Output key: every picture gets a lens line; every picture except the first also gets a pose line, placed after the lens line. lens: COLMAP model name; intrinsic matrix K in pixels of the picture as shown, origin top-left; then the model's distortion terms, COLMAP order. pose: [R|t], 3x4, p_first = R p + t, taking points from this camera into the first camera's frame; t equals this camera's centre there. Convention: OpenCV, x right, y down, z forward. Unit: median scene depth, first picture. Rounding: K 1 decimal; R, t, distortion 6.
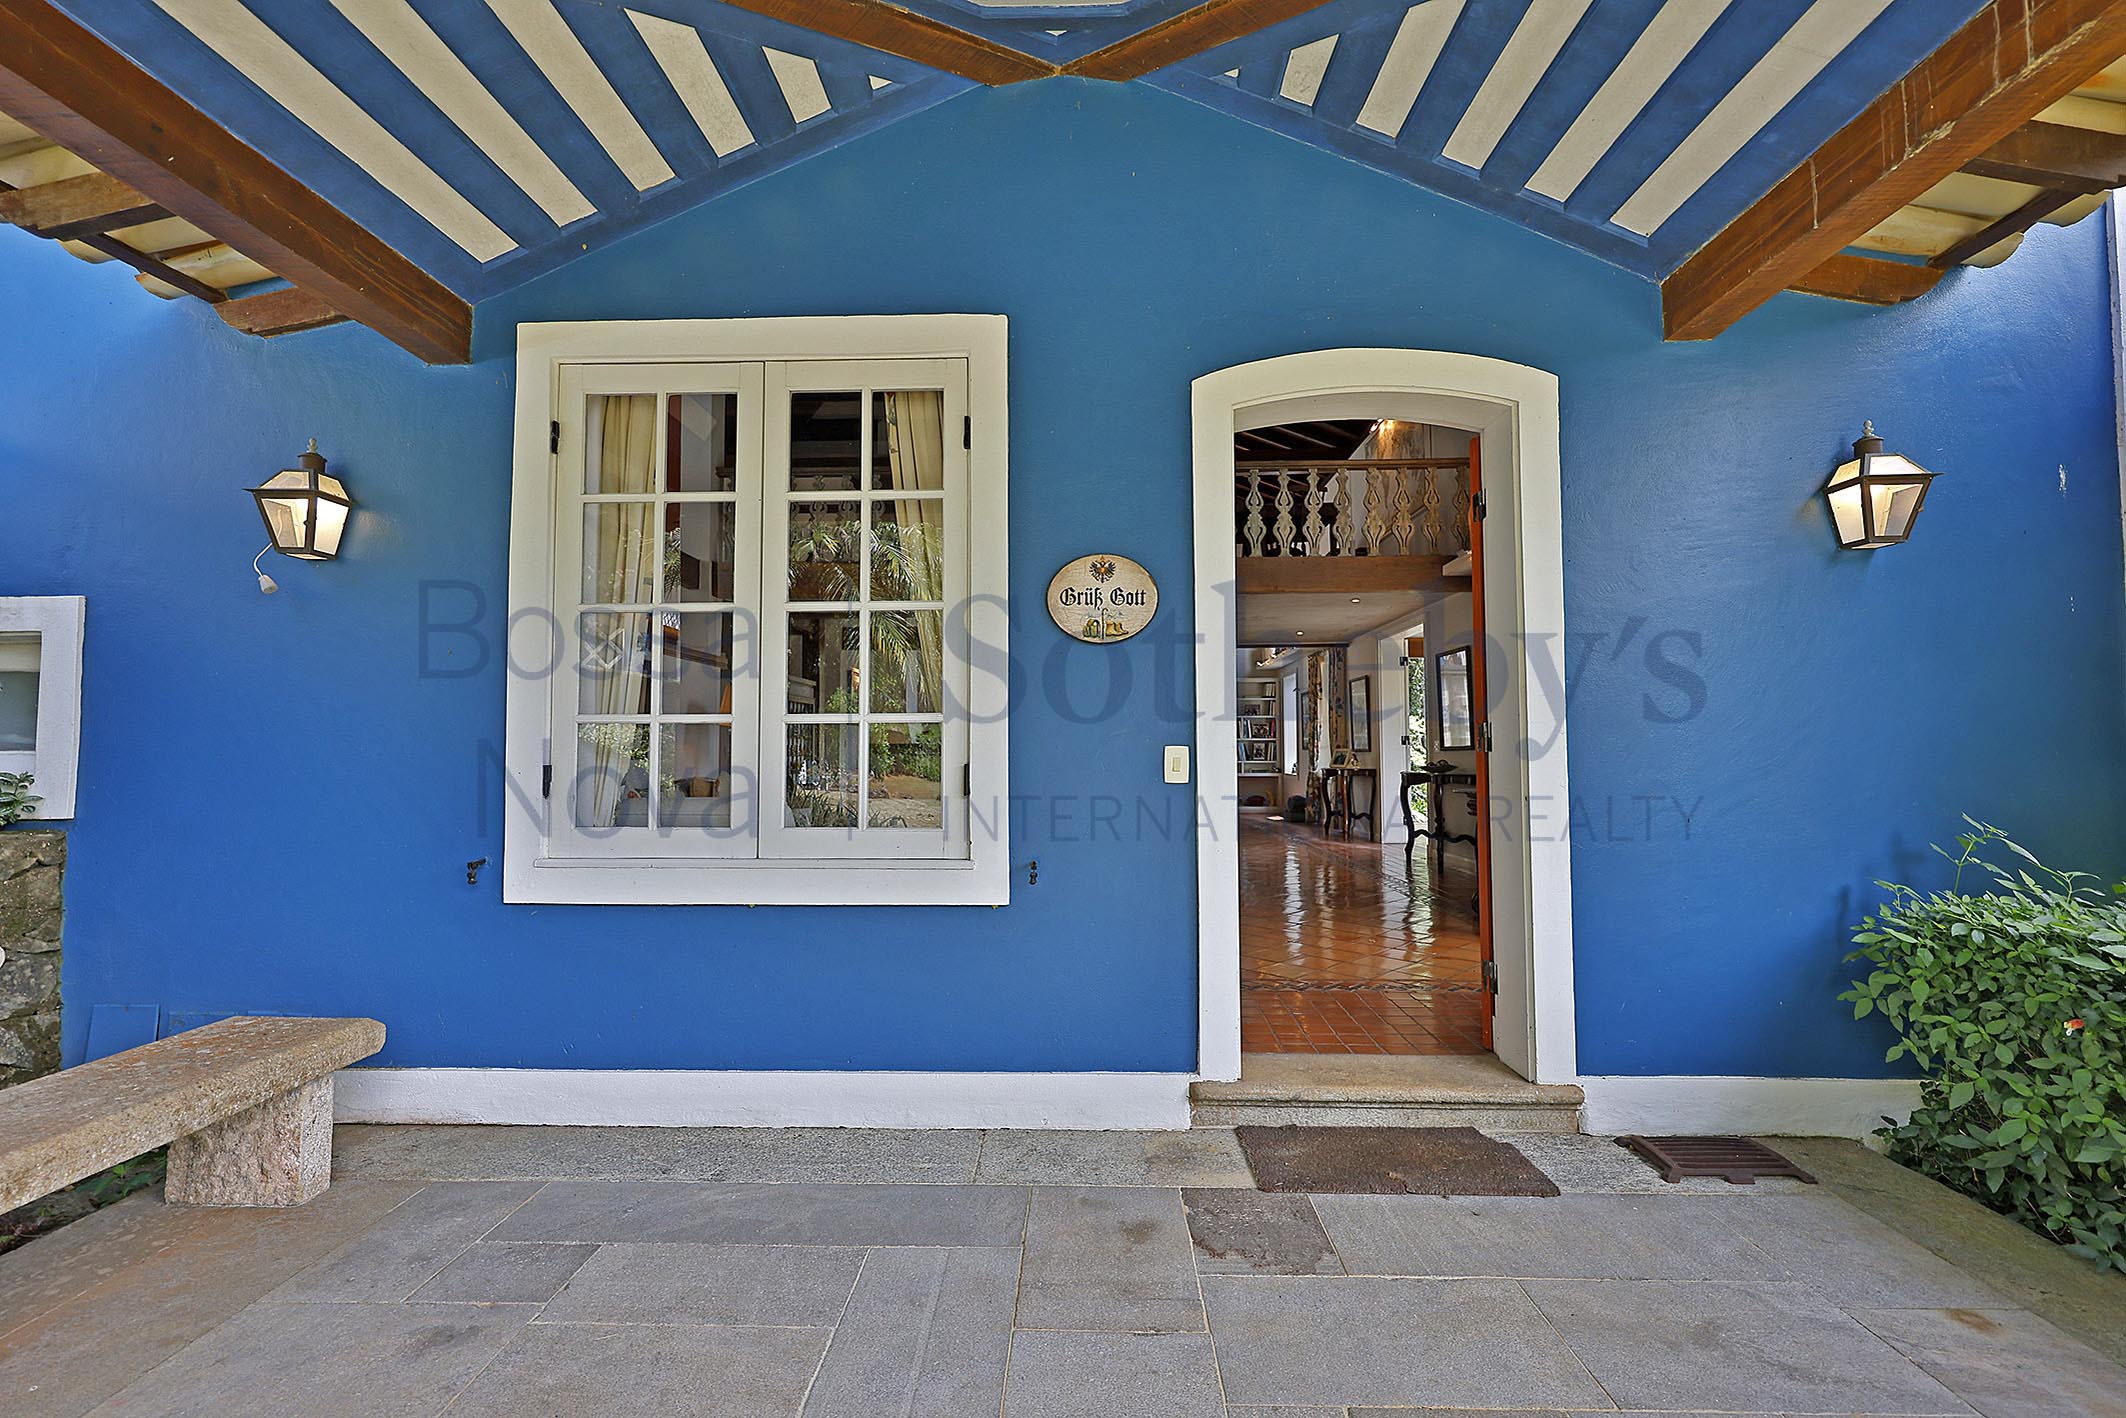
lens RADIAL K [[891.1, 0, 1063.1], [0, 891.1, 715.1], [0, 0, 1]] dist [0.000744, 0.000108]
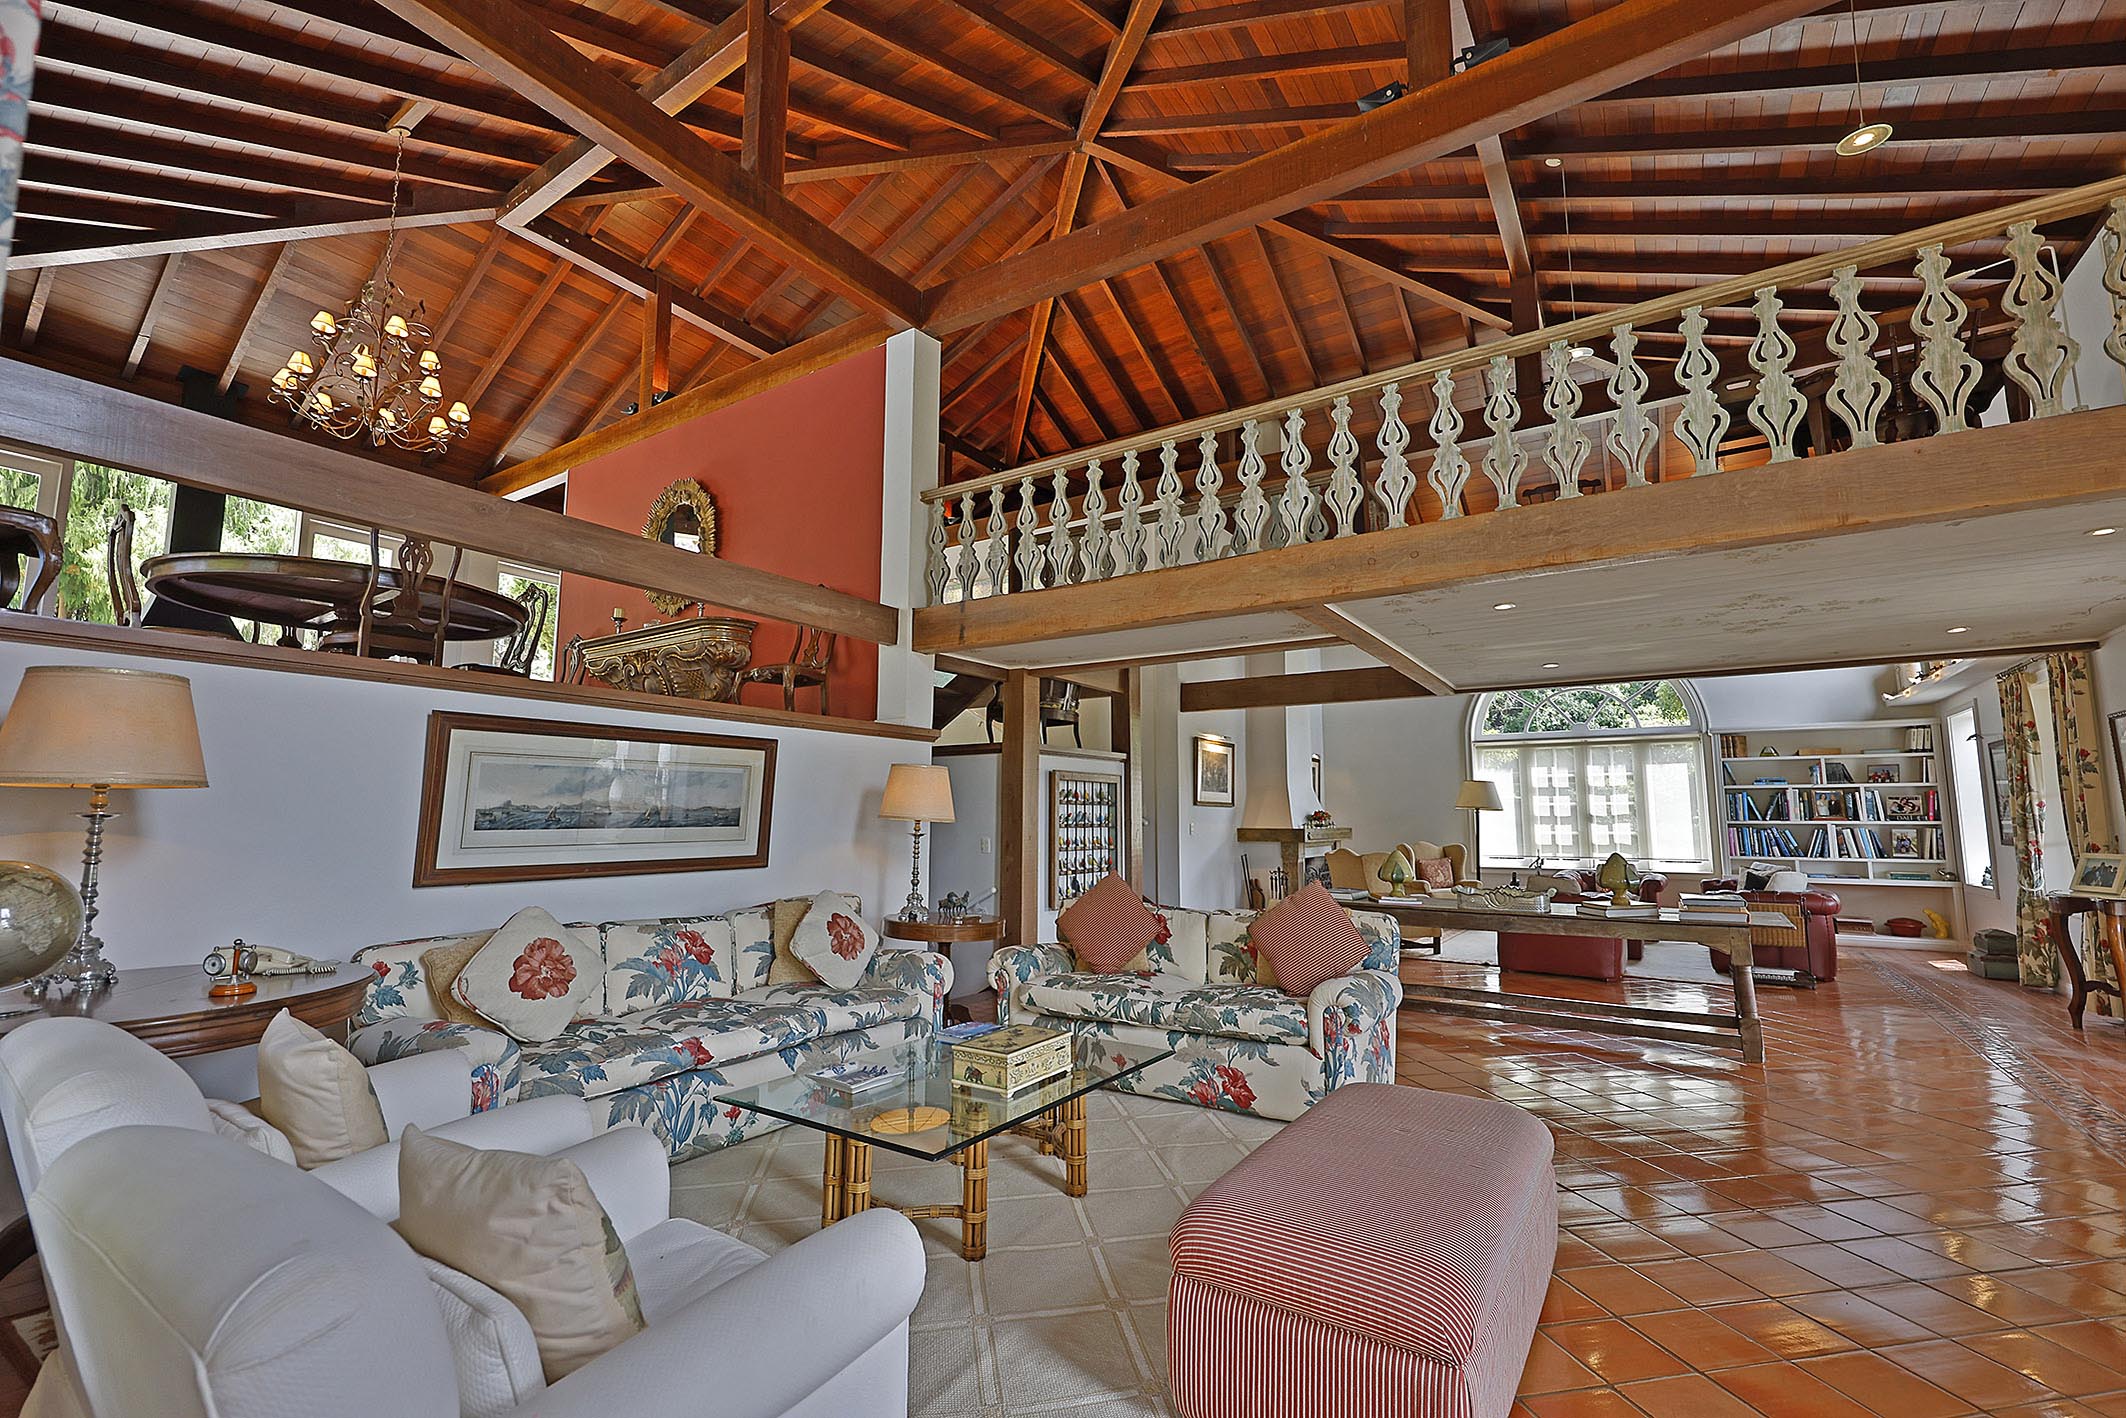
lens RADIAL K [[891.1, 0, 1067.4], [0, 891.1, 713.6], [0, 0, 1]] dist [0.000744, 0.000108]
pose [[0.847077, -0.055741, -0.528540, 0.075021], [0.016233, 0.996734, -0.079101, -0.008085], [0.531223, 0.058425, 0.845215, 0.221805]]
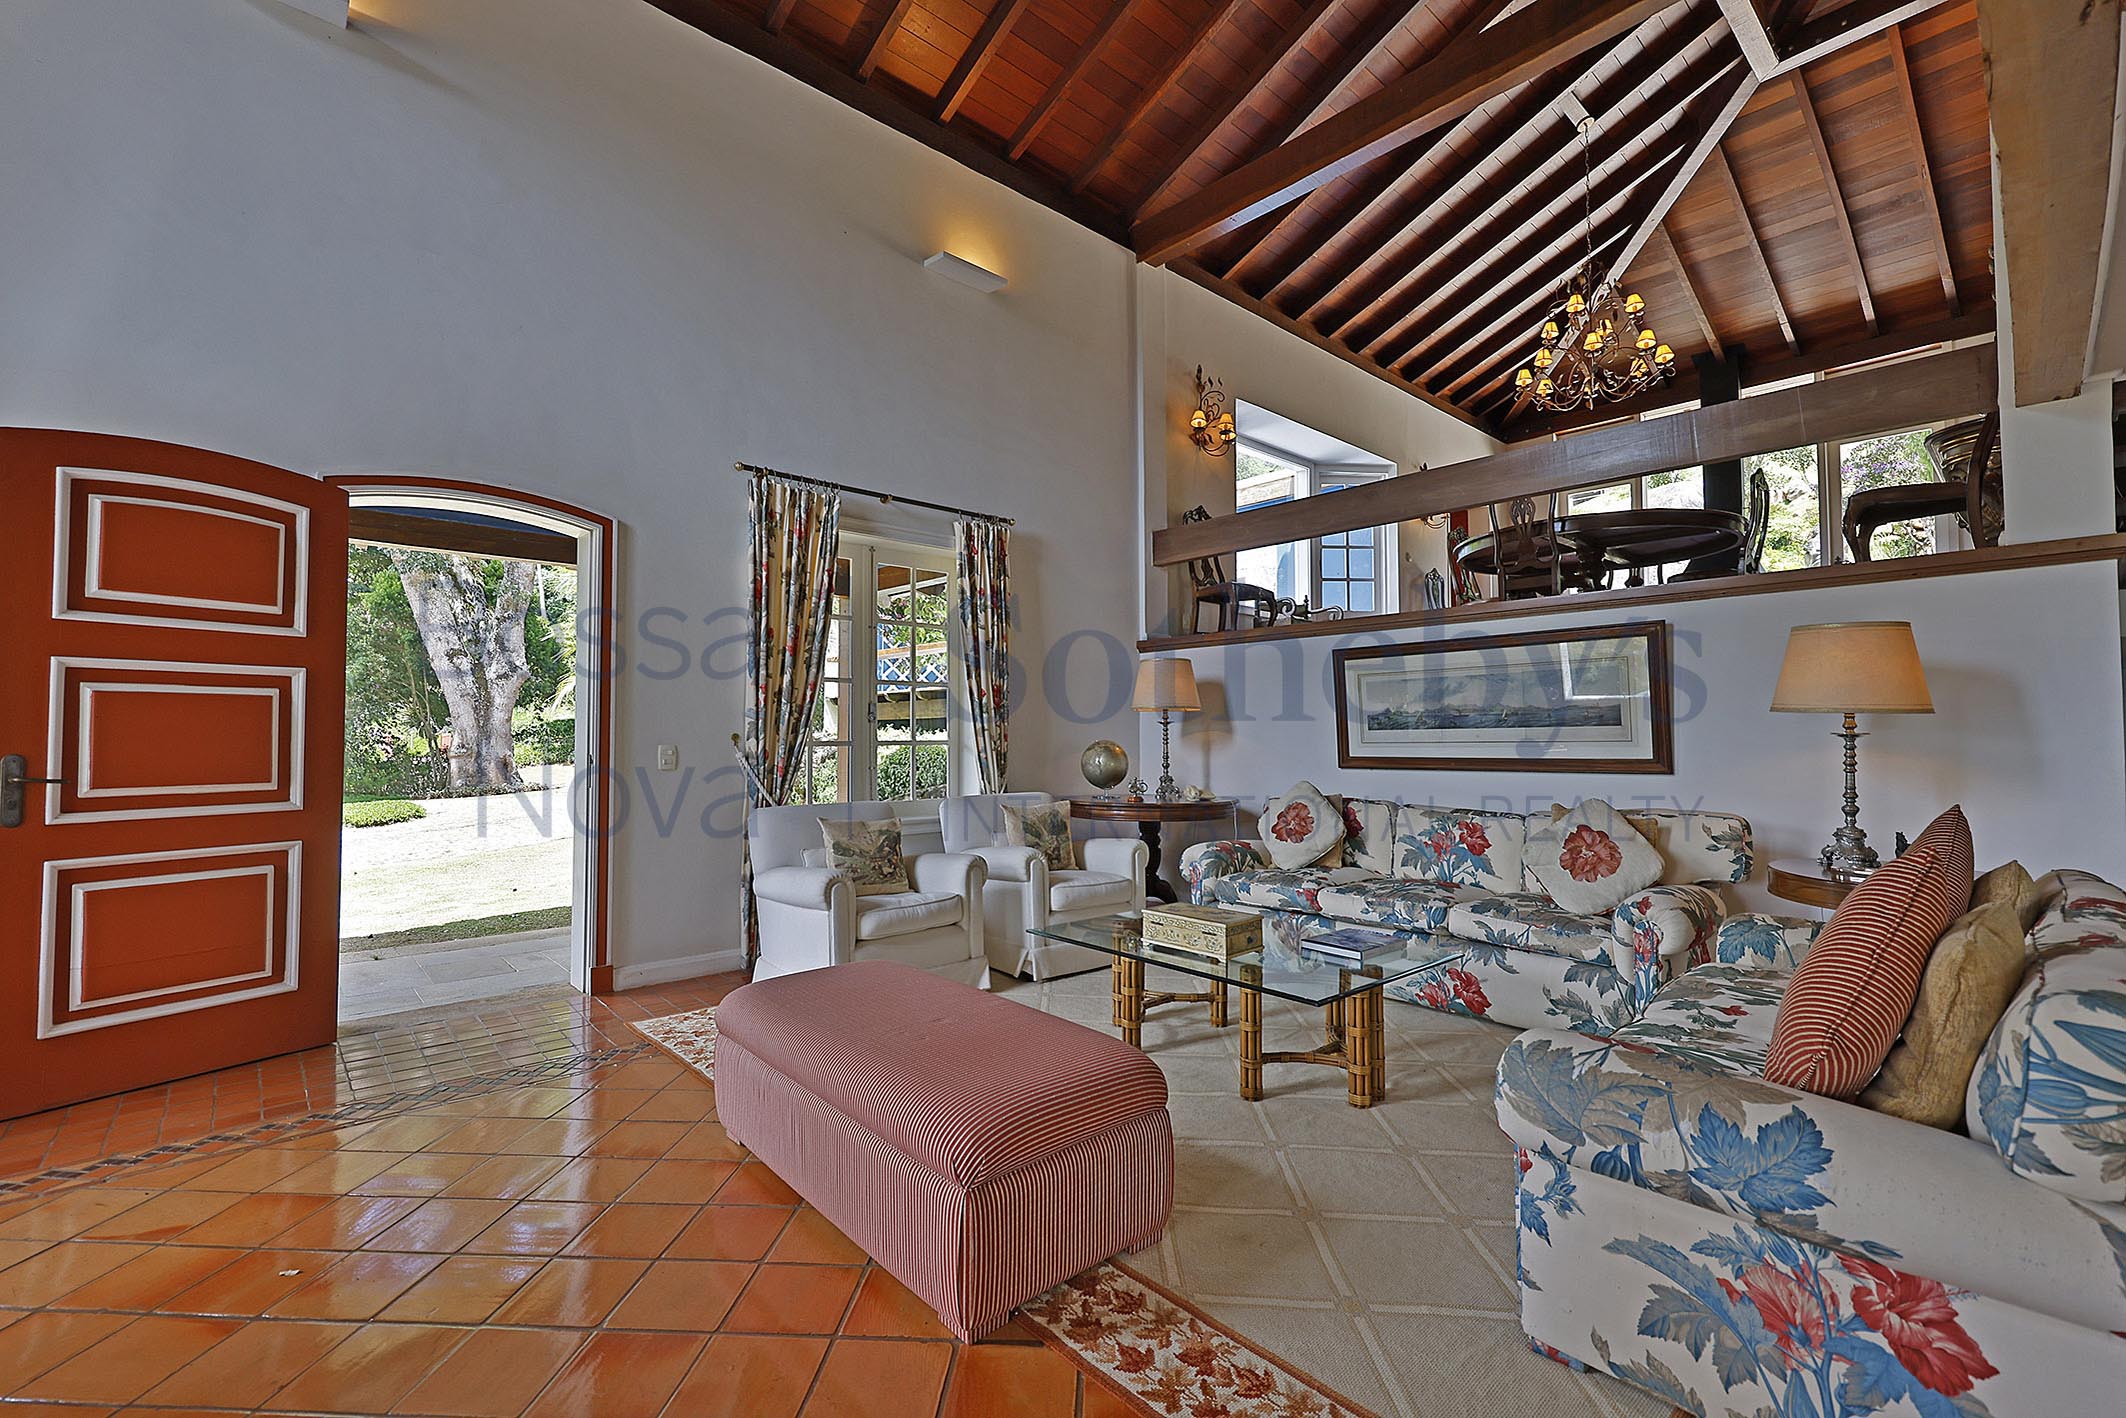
lens RADIAL K [[891.1, 0, 1066.9], [0, 891.1, 708.0], [0, 0, 1]] dist [0.000744, 0.000108]
pose [[-0.714876, -0.018113, -0.699017, 0.132076], [0.036212, 0.997364, -0.062878, 0.012663], [0.698313, -0.070262, -0.712336, 0.537231]]
